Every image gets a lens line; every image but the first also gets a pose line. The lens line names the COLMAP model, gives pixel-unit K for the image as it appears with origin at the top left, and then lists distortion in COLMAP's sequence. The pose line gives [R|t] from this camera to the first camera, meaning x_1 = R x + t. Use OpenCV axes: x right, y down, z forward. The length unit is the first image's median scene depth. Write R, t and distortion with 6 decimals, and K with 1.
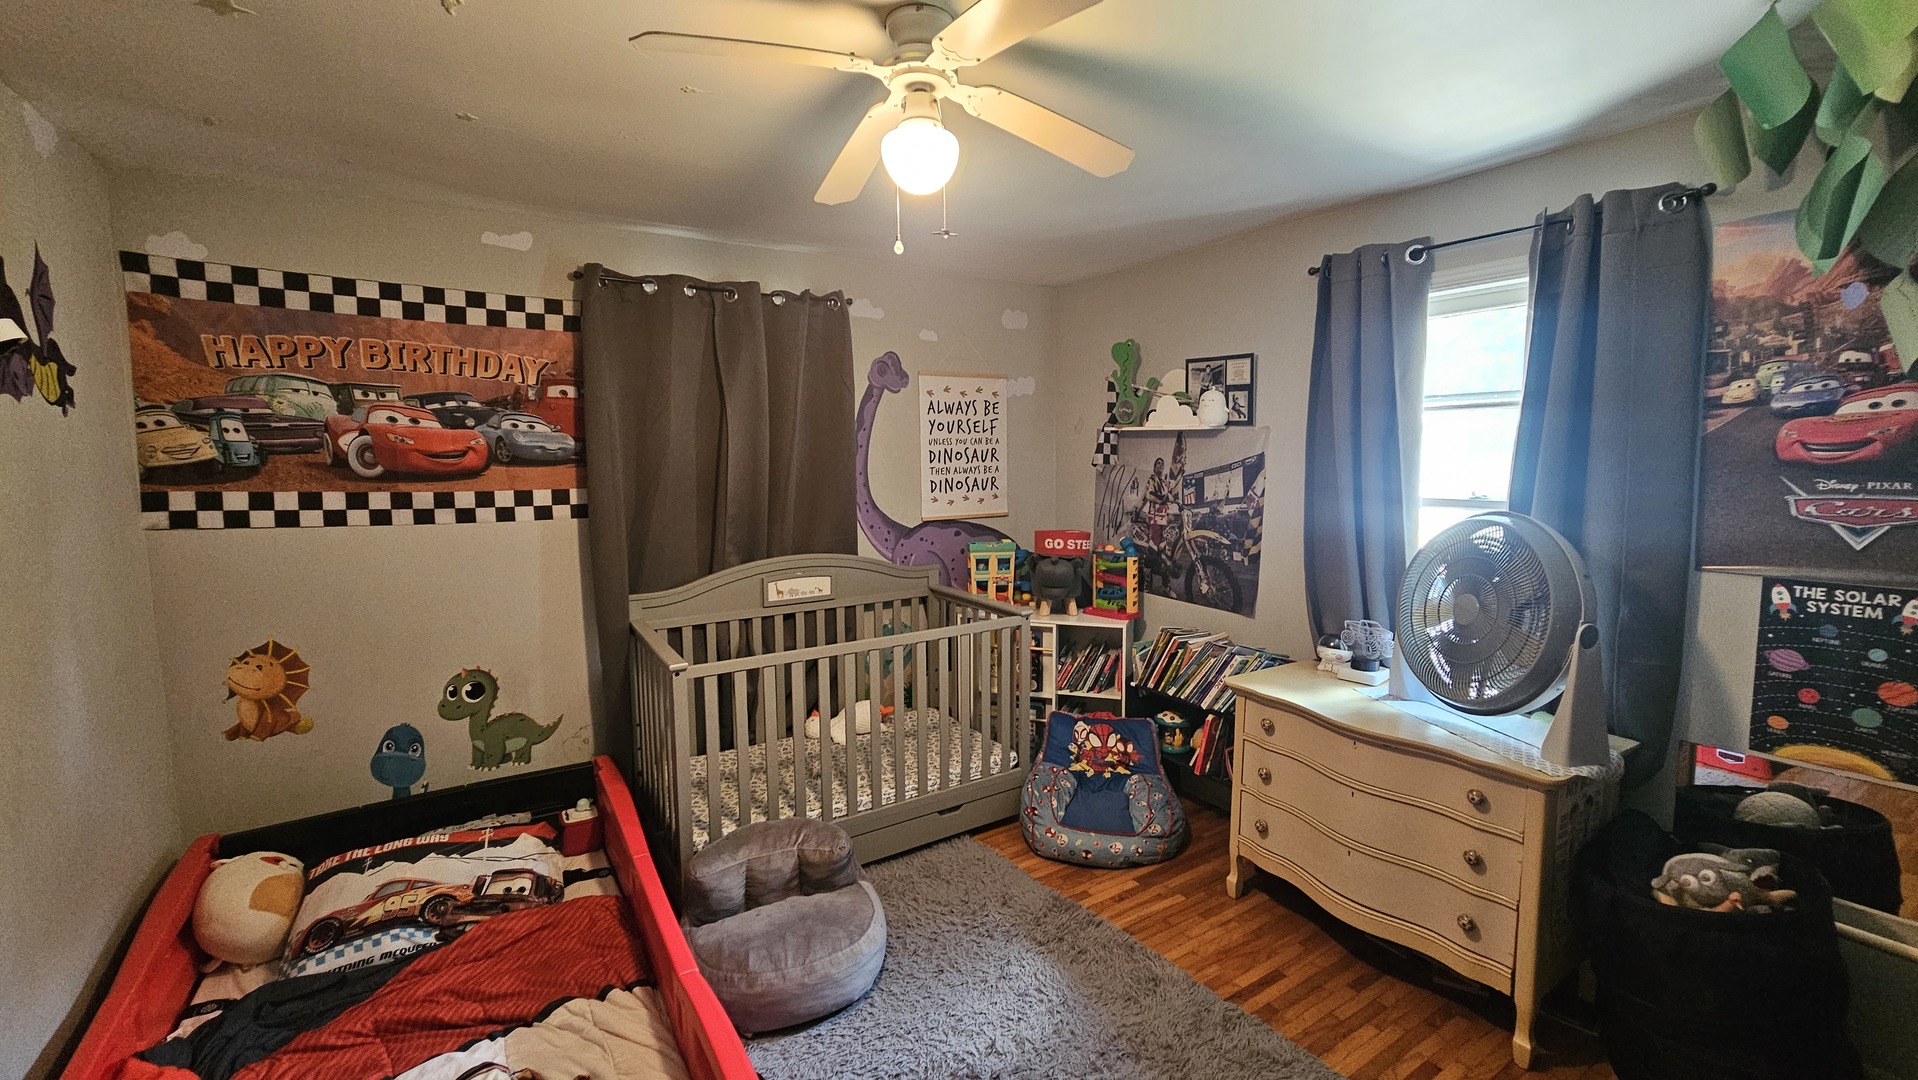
lens RADIAL K [[786.5, 0, 966.1], [0, 786.5, 528.3], [0, 0, 1]] dist [-0.001965, -0.000627]
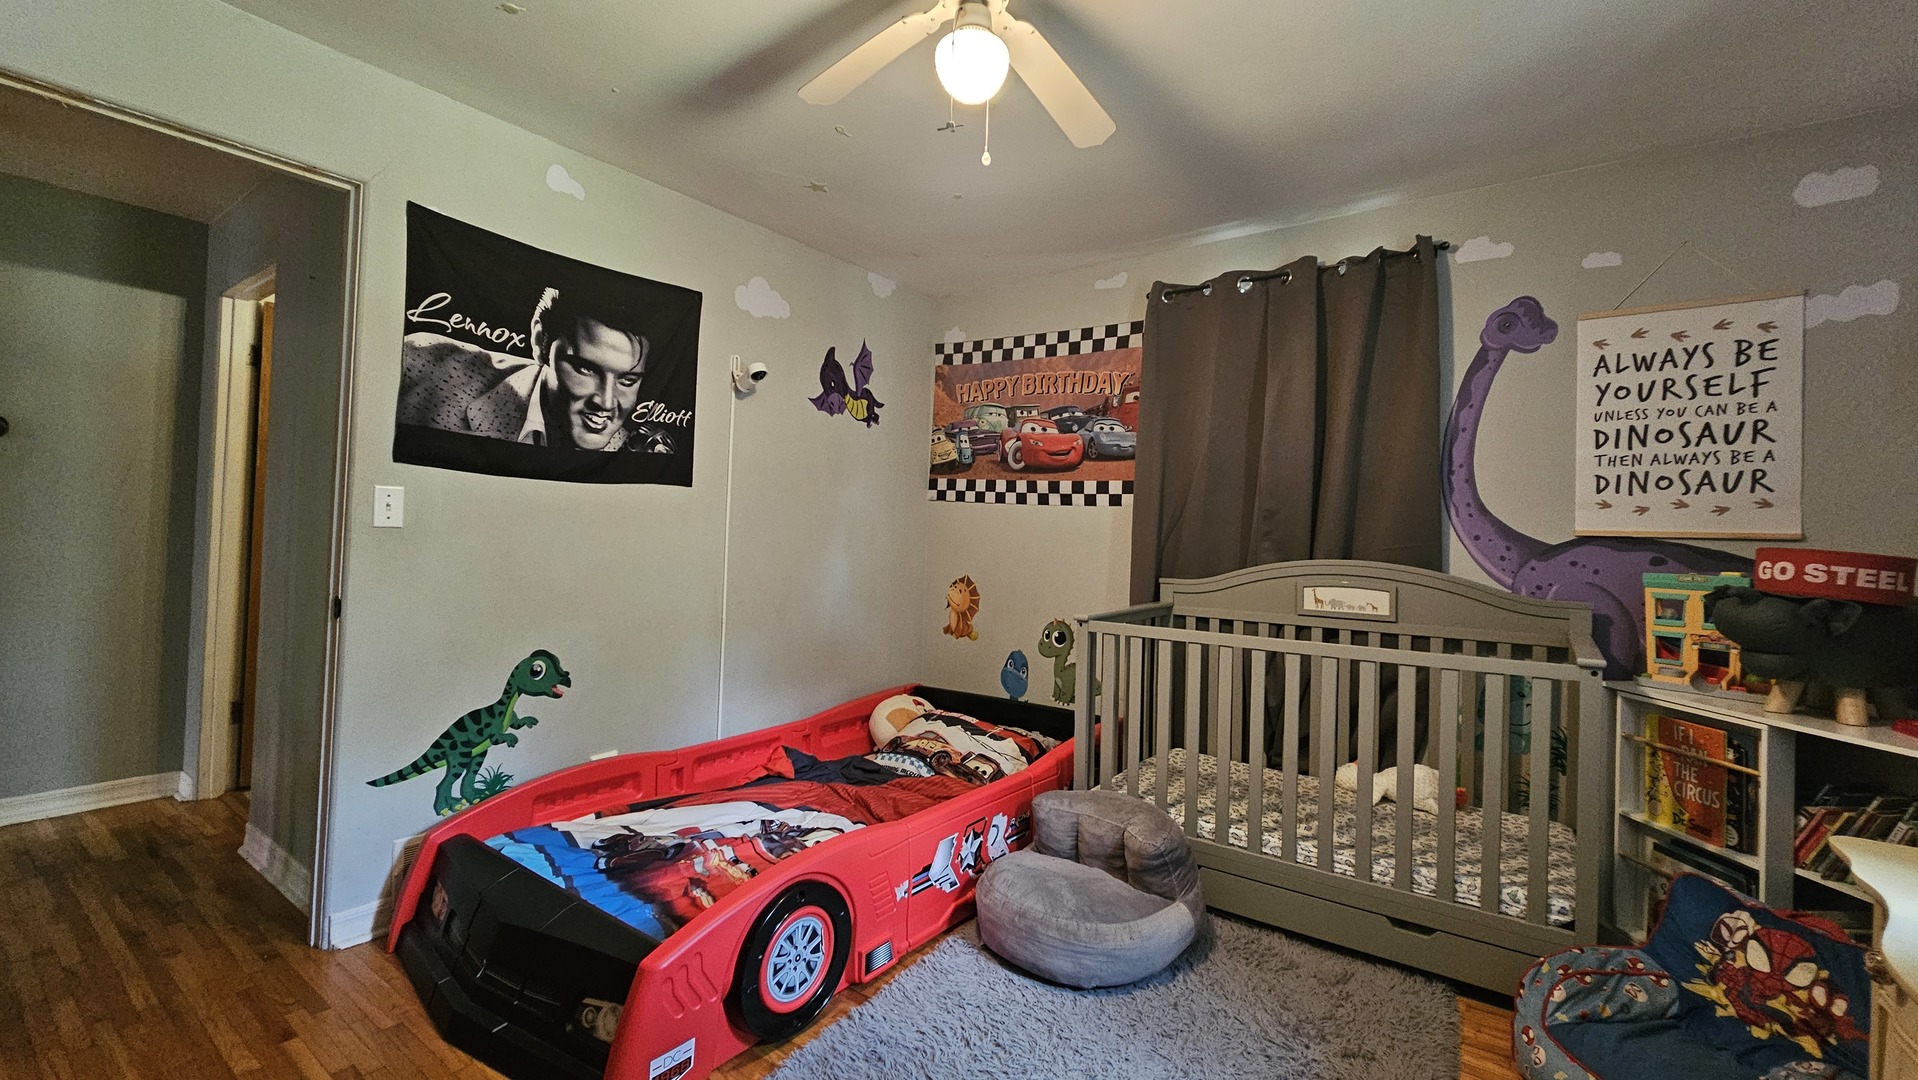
lens RADIAL K [[786.5, 0, 966.1], [0, 786.5, 528.3], [0, 0, 1]] dist [-0.001965, -0.000627]
pose [[0.361258, 0.010307, -0.932409, 0.498687], [-0.125589, 0.991366, -0.037700, 0.097459], [0.923970, 0.130719, 0.359434, 0.379006]]
